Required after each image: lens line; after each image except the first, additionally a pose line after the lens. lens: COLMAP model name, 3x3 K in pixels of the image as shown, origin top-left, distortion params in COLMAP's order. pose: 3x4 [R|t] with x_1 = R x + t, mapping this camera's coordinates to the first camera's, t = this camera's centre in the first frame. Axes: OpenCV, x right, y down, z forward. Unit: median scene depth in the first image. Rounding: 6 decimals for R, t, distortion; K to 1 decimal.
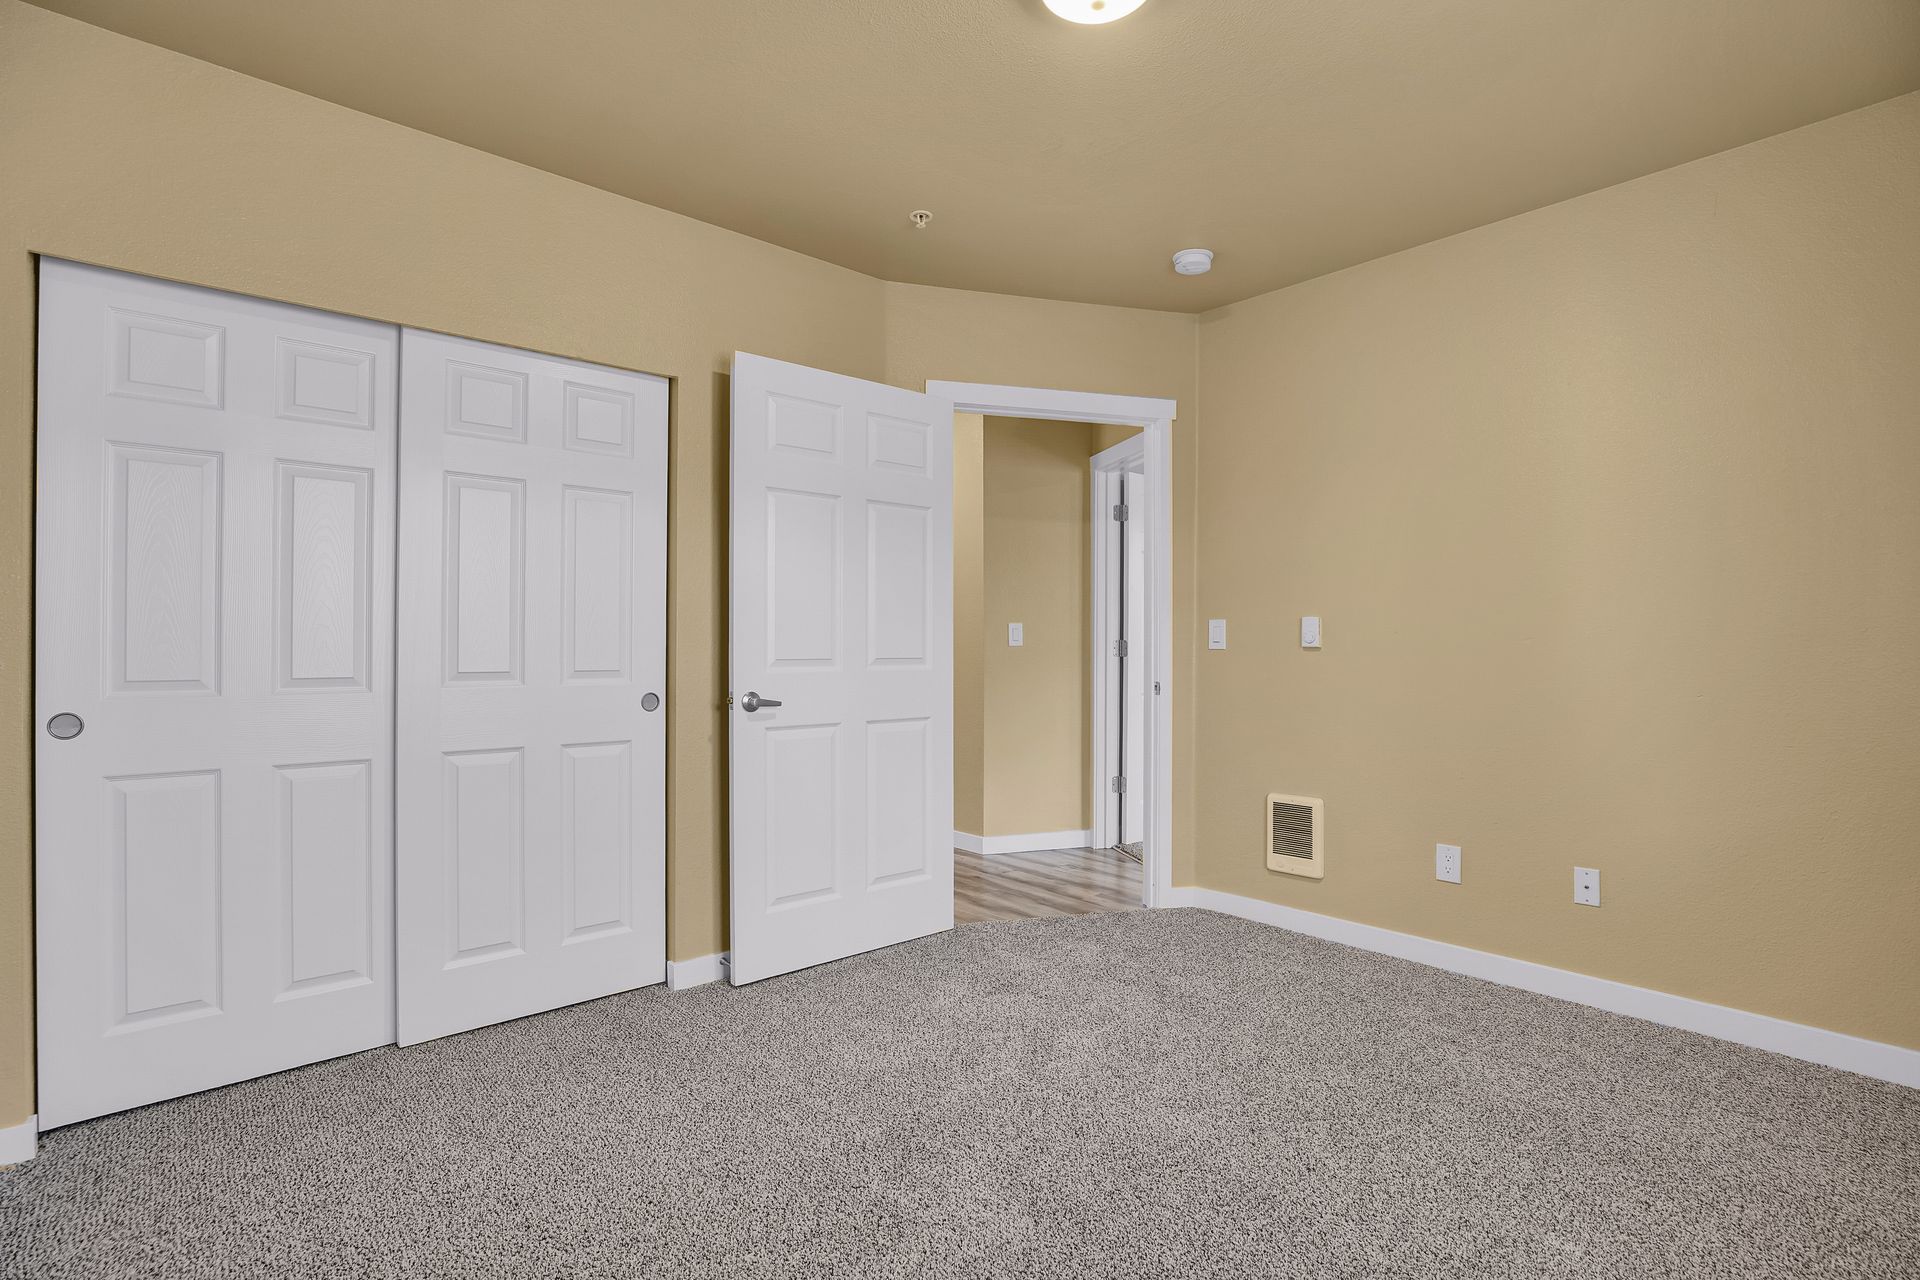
lens RADIAL K [[891.5, 0, 960.0], [0, 891.5, 640.0], [0, 0, 1]] dist [-0.028054, 0.000460]
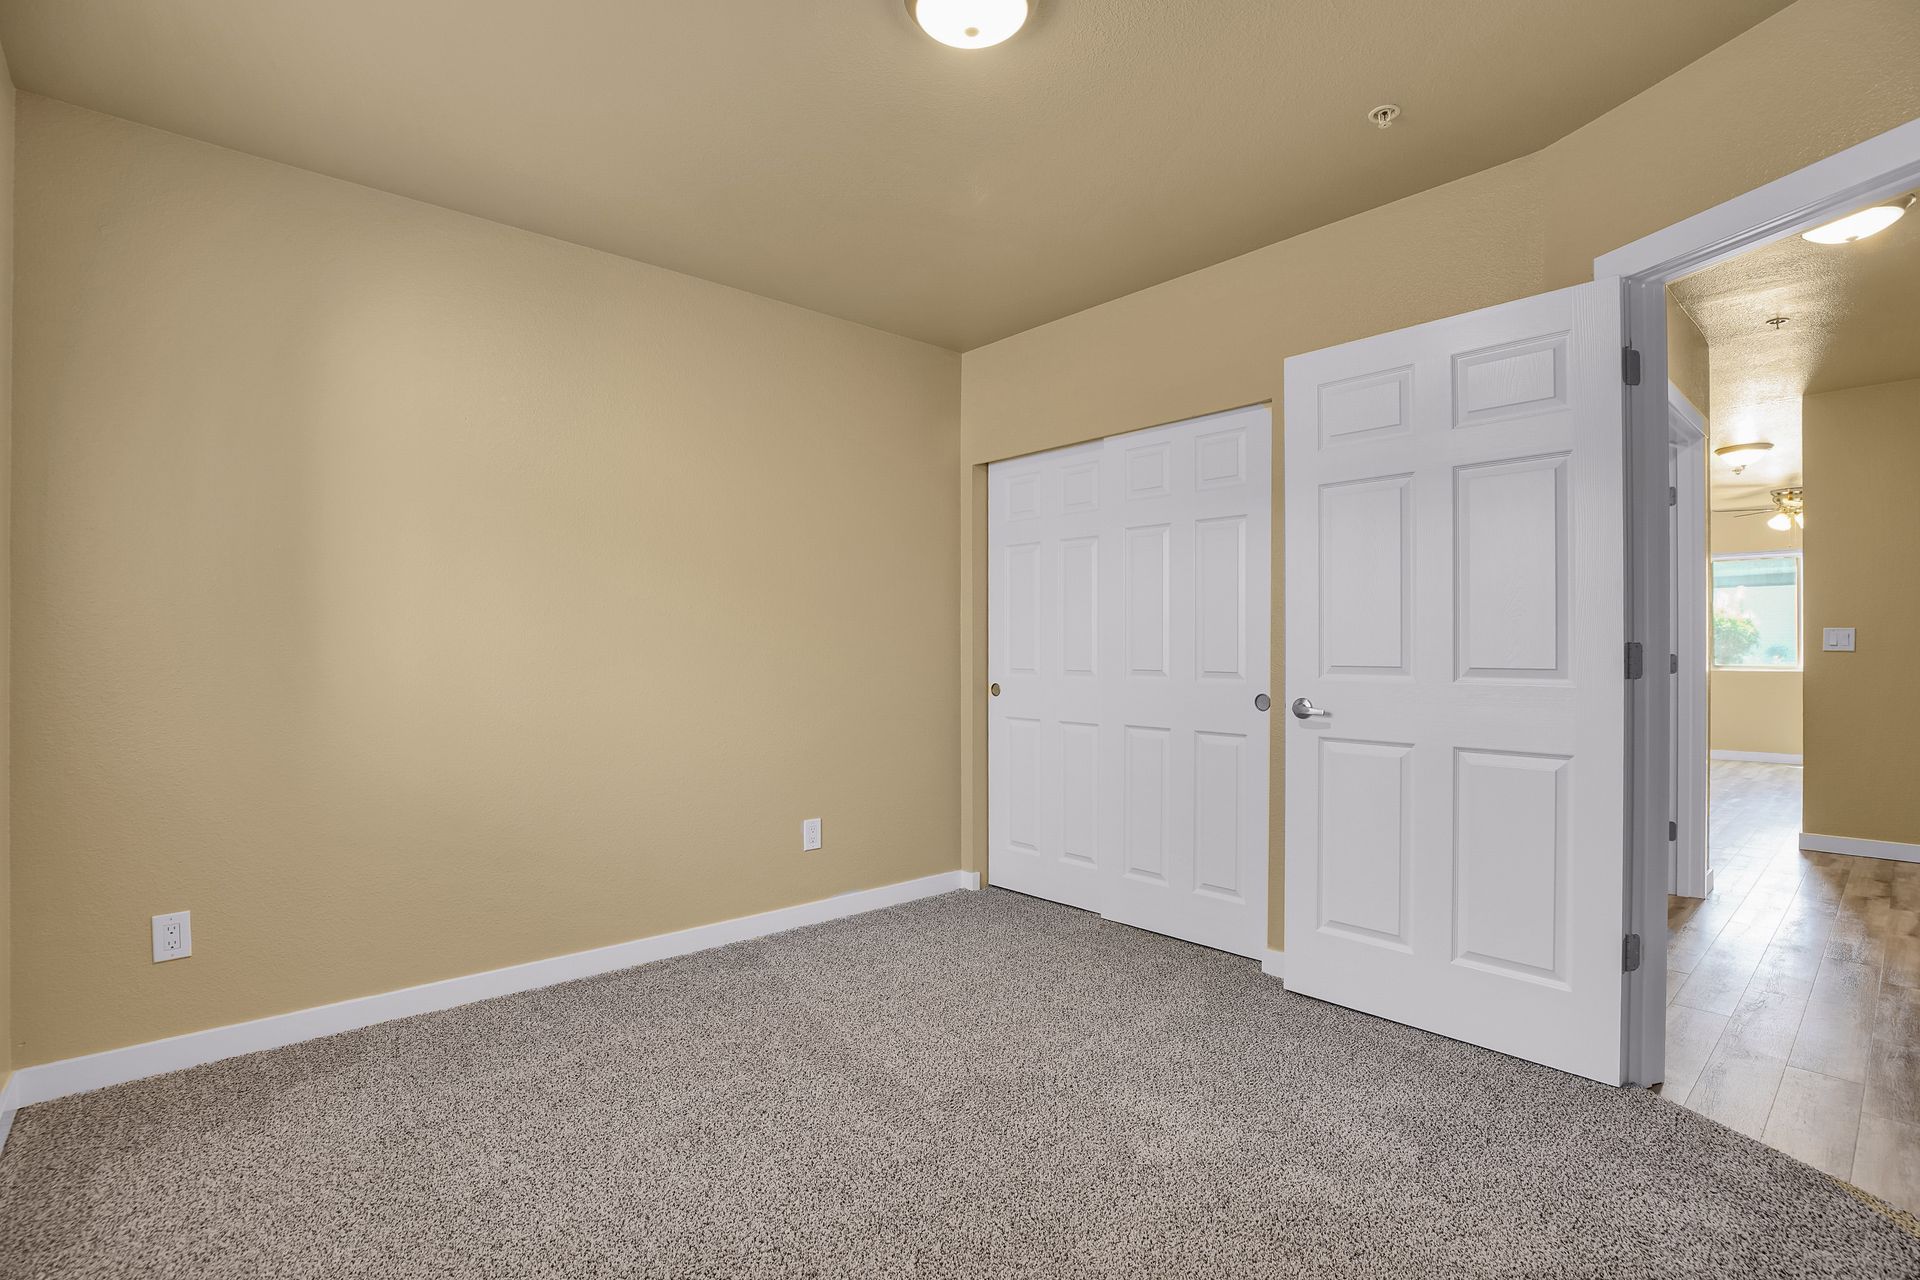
lens RADIAL K [[891.5, 0, 960.0], [0, 891.5, 640.0], [0, 0, 1]] dist [-0.028054, 0.000460]
pose [[0.017408, -0.010901, -0.999789, 0.740165], [0.007857, 0.999911, -0.010765, 0.002042], [0.999818, -0.007668, 0.017492, 0.609284]]
